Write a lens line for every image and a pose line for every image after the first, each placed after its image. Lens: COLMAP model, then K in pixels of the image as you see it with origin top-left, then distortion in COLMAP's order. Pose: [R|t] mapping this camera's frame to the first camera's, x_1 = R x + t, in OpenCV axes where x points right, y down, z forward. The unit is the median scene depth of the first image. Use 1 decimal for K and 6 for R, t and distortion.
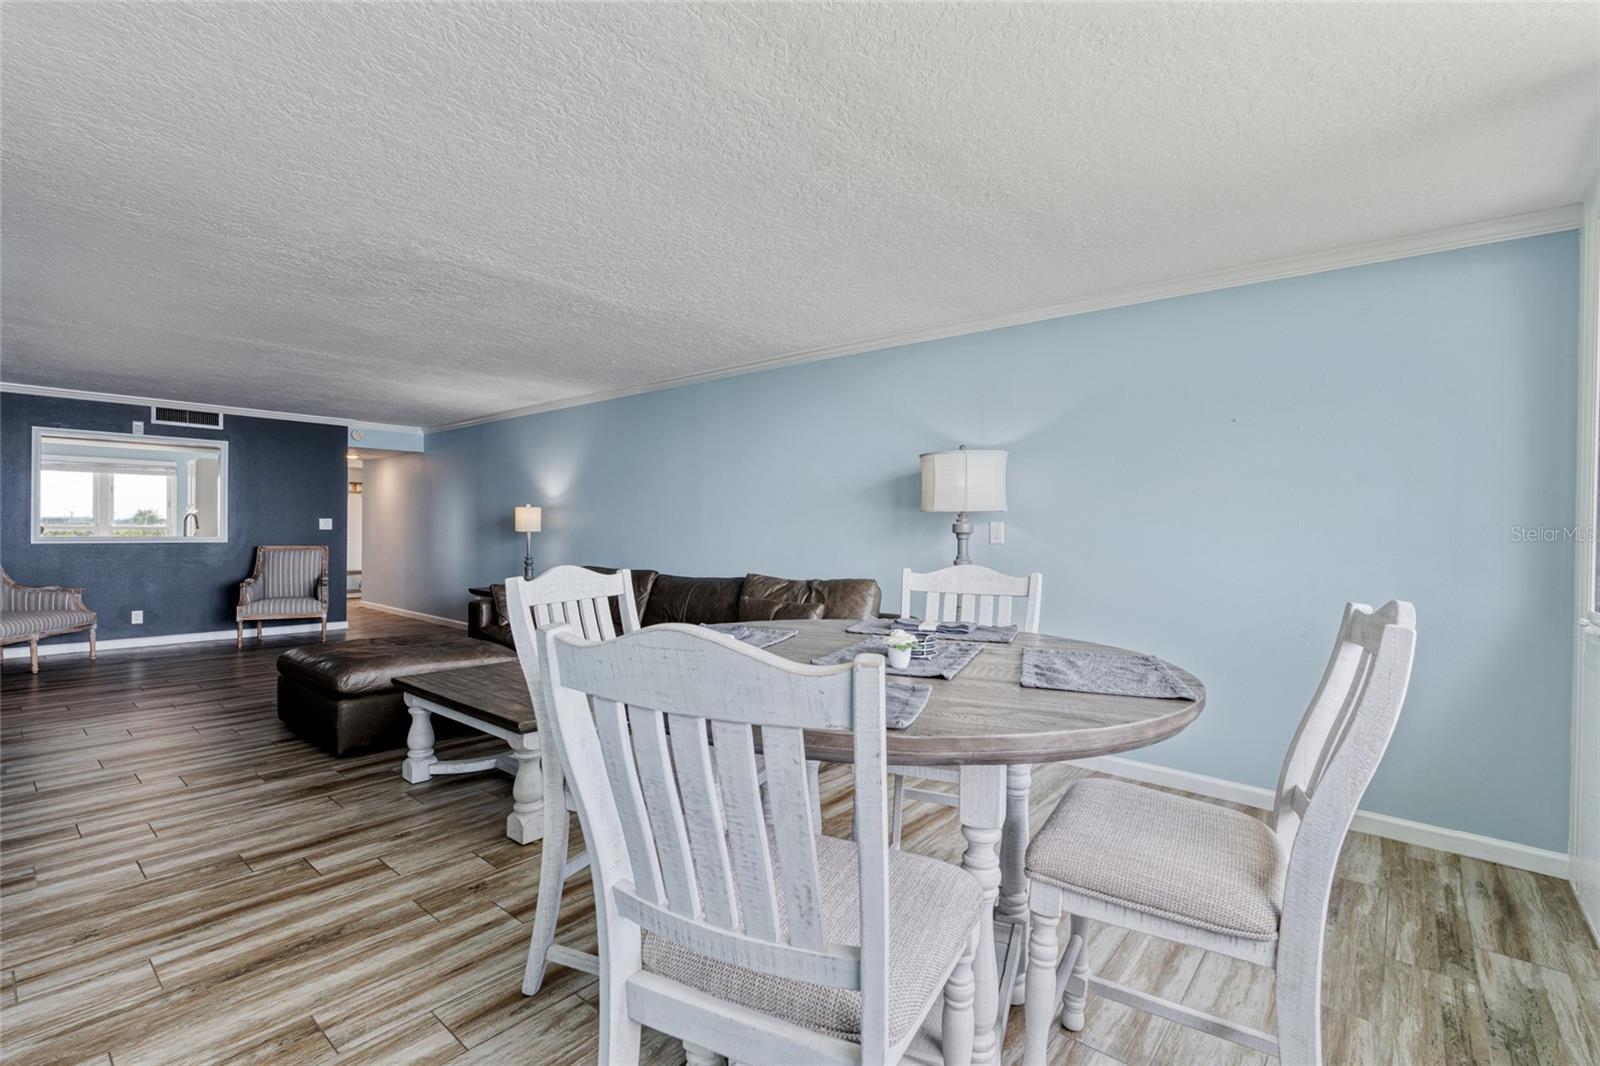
lens RADIAL K [[711.3, 0, 805.9], [0, 711.3, 524.7], [0, 0, 1]] dist [0.004076, -0.000024]
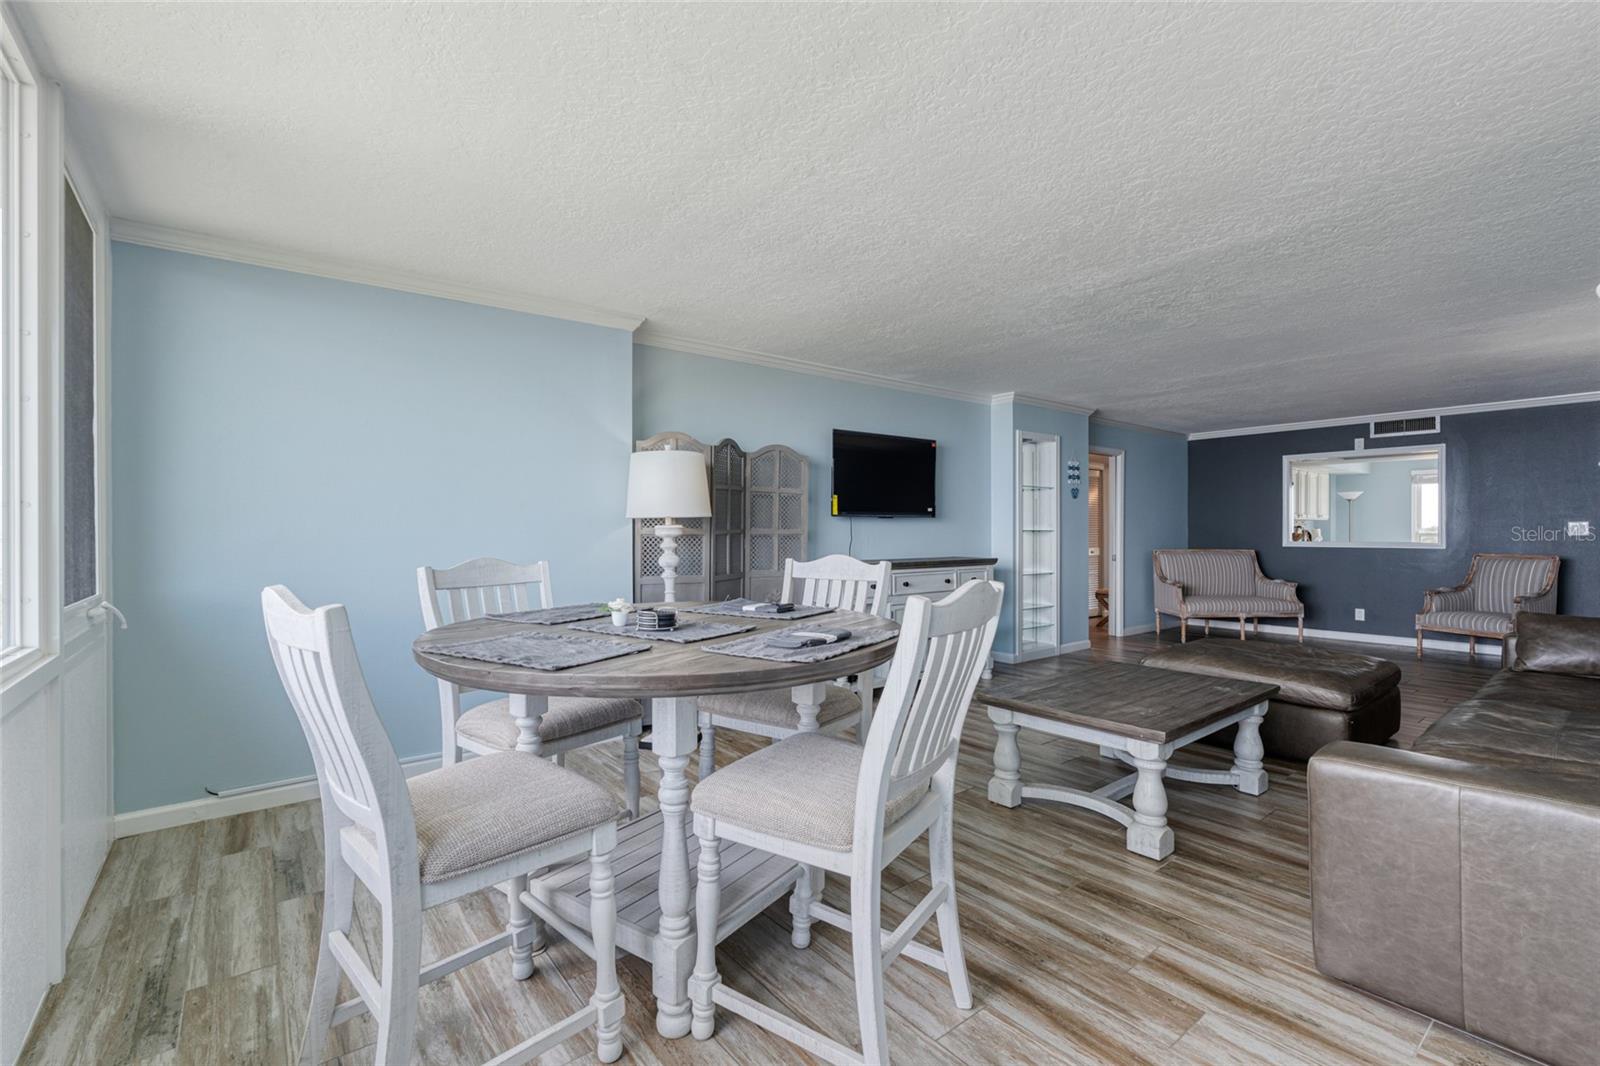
lens RADIAL K [[711.3, 0, 806.7], [0, 711.3, 533.1], [0, 0, 1]] dist [0.004076, -0.000024]
pose [[-0.185541, -0.007135, -0.982611, 0.314736], [0.006478, 0.999943, -0.008484, 0.006374], [0.982615, -0.007939, -0.185484, 0.361291]]
